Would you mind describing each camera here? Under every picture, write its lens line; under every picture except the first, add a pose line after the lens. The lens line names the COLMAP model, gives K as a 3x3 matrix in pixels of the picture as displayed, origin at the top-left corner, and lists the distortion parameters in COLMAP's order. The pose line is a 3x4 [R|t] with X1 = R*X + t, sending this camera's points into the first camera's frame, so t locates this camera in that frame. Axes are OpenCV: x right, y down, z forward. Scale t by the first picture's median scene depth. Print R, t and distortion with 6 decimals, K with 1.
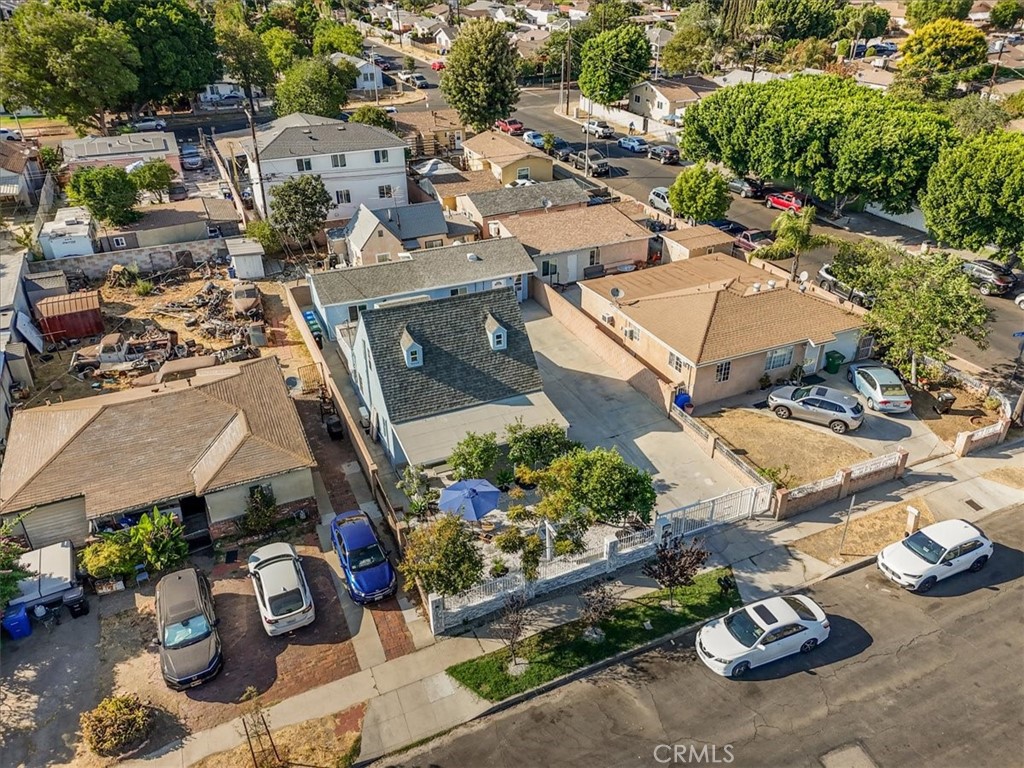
lens RADIAL K [[743.3, 0, 511.8], [0, 743.3, 384.2], [0, 0, 1]] dist [0.063477, -0.021706]
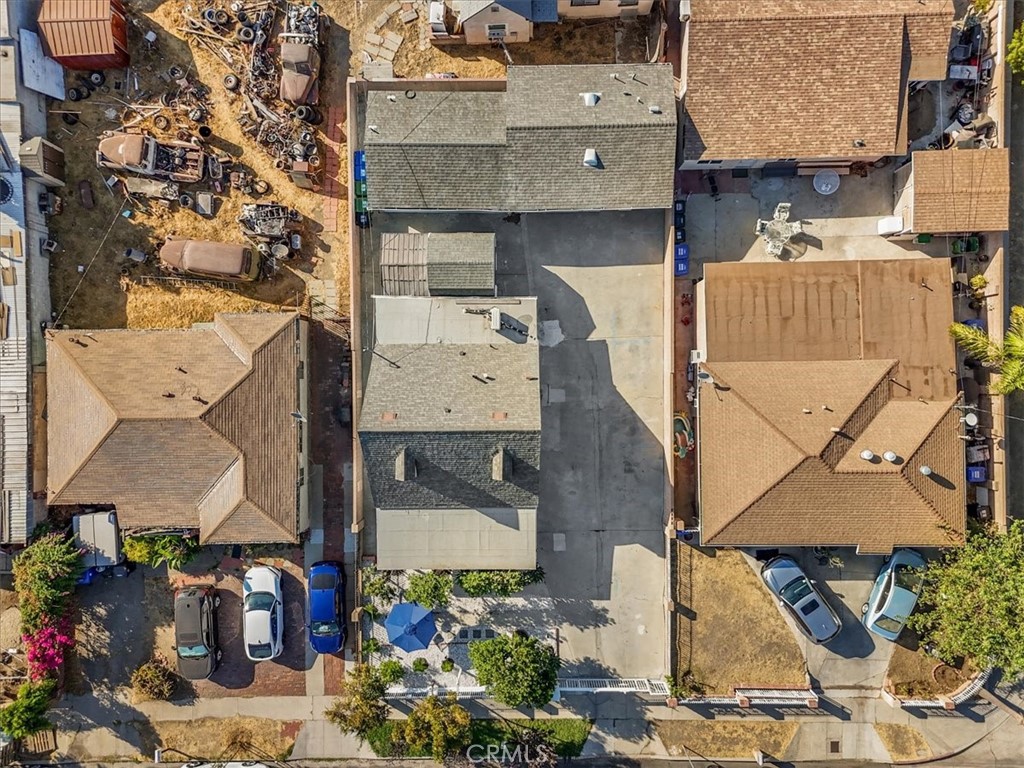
lens RADIAL K [[743.3, 0, 512.8], [0, 743.3, 385.2], [0, 0, 1]] dist [0.063477, -0.021706]
pose [[0.918166, 0.396099, -0.008765, -0.049133], [-0.196097, 0.473558, 0.858655, -1.085679], [0.344263, -0.786670, 0.512478, 0.743911]]
